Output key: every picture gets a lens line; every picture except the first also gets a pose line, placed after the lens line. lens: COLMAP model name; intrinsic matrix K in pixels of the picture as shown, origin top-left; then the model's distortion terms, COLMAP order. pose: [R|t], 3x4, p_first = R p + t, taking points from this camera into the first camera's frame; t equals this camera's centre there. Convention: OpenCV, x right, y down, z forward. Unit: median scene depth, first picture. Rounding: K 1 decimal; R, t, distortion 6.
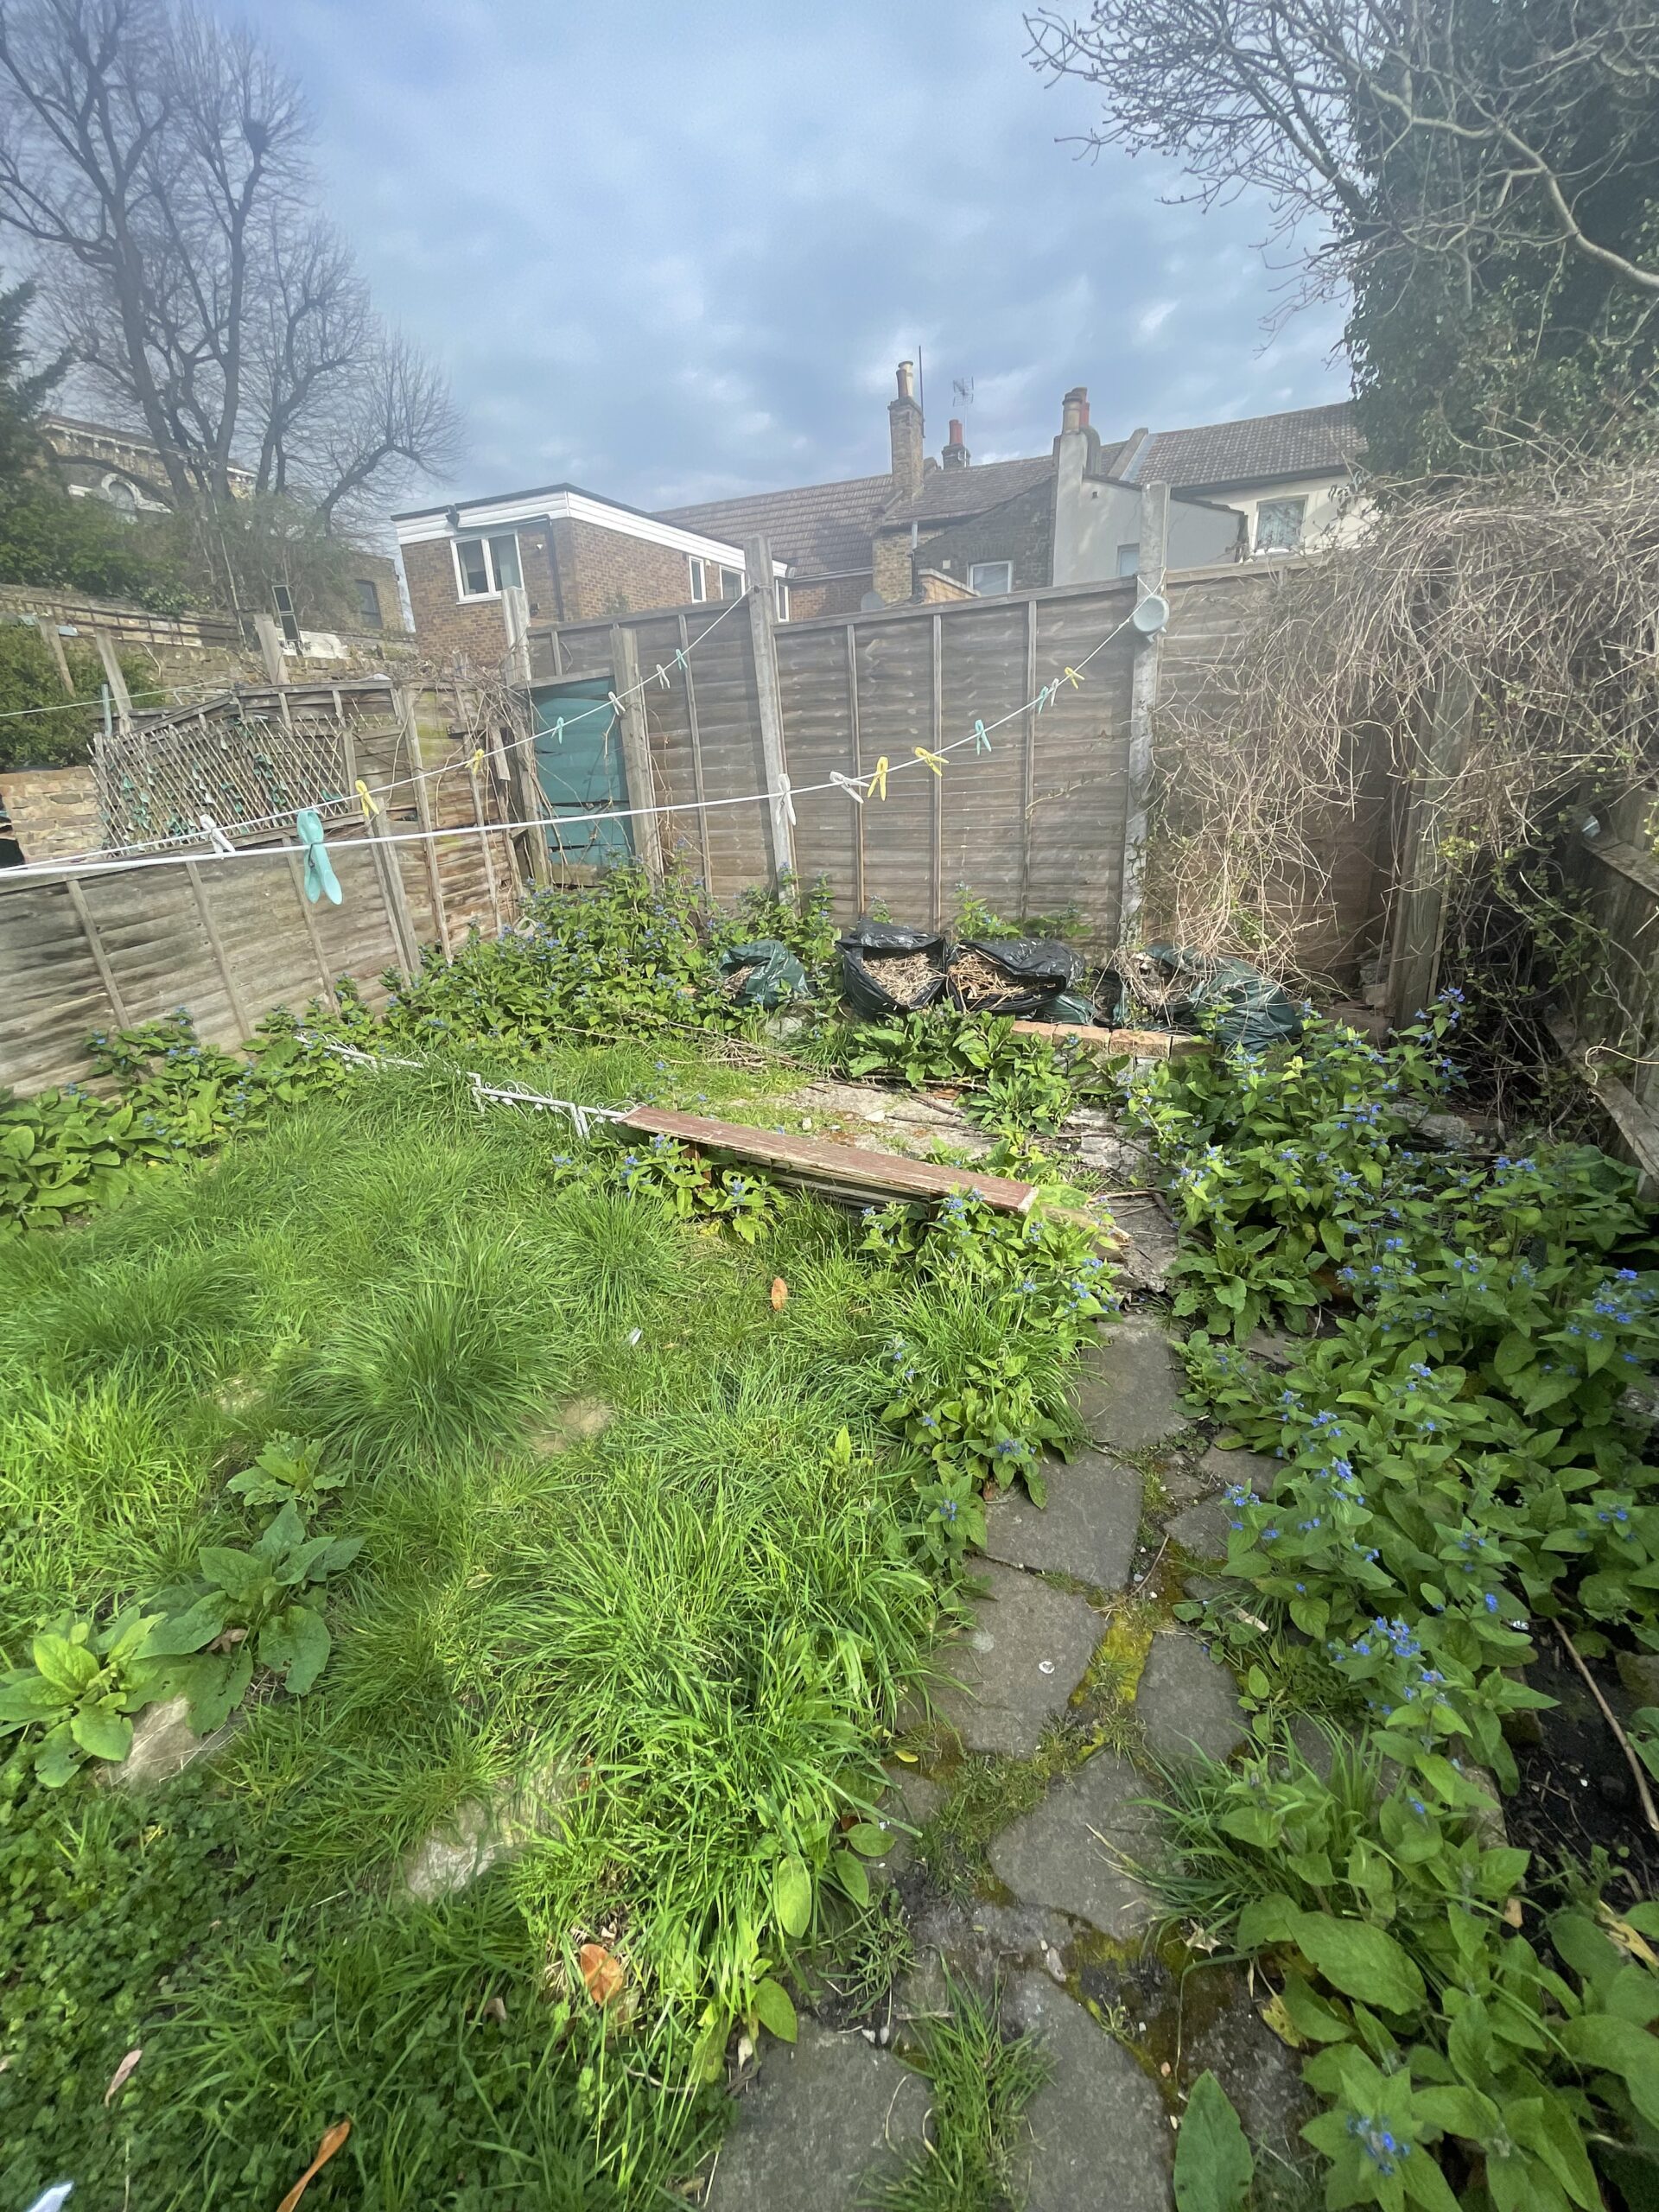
lens RADIAL K [[886.5, 0, 829.1], [0, 886.5, 1112.9], [0, 0, 1]] dist [0.001537, 0.000294]
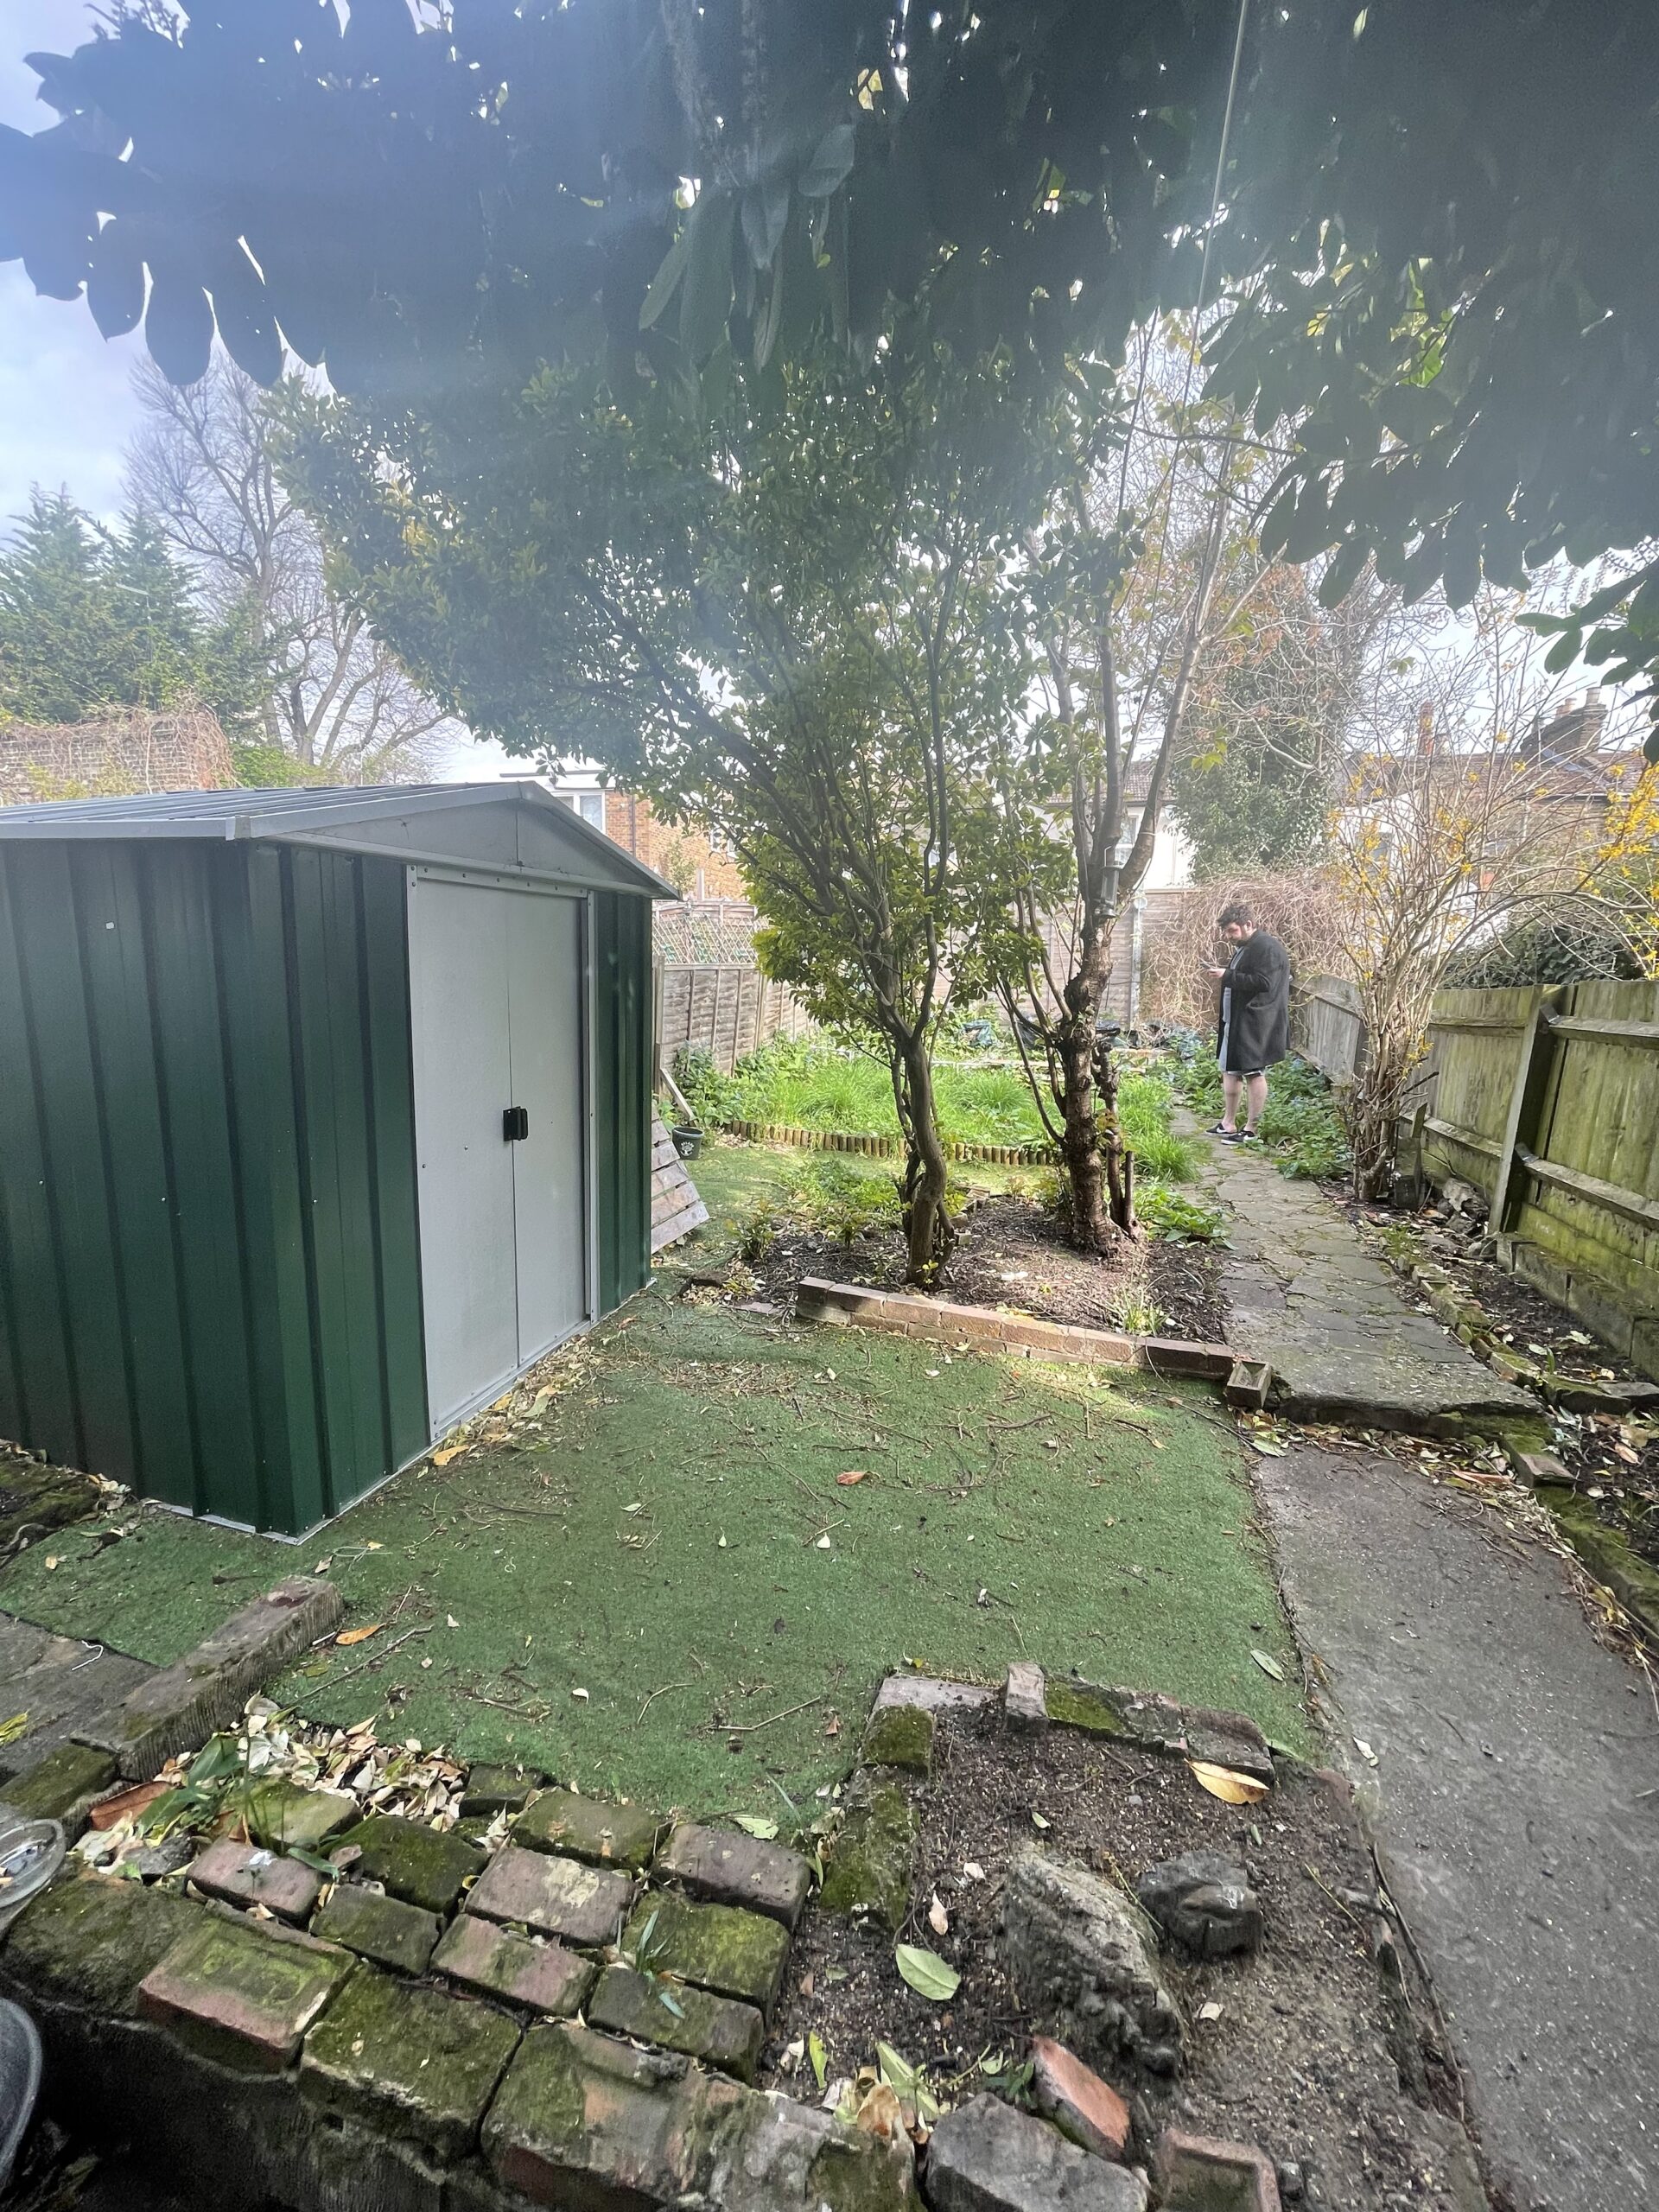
lens RADIAL K [[886.5, 0, 831.5], [0, 886.5, 1108.8], [0, 0, 1]] dist [0.001537, 0.000294]
pose [[0.987411, 0.026745, 0.155895, -0.909522], [0.008800, 0.974786, -0.222970, 0.609557], [-0.157928, 0.221535, 0.962279, -1.238114]]
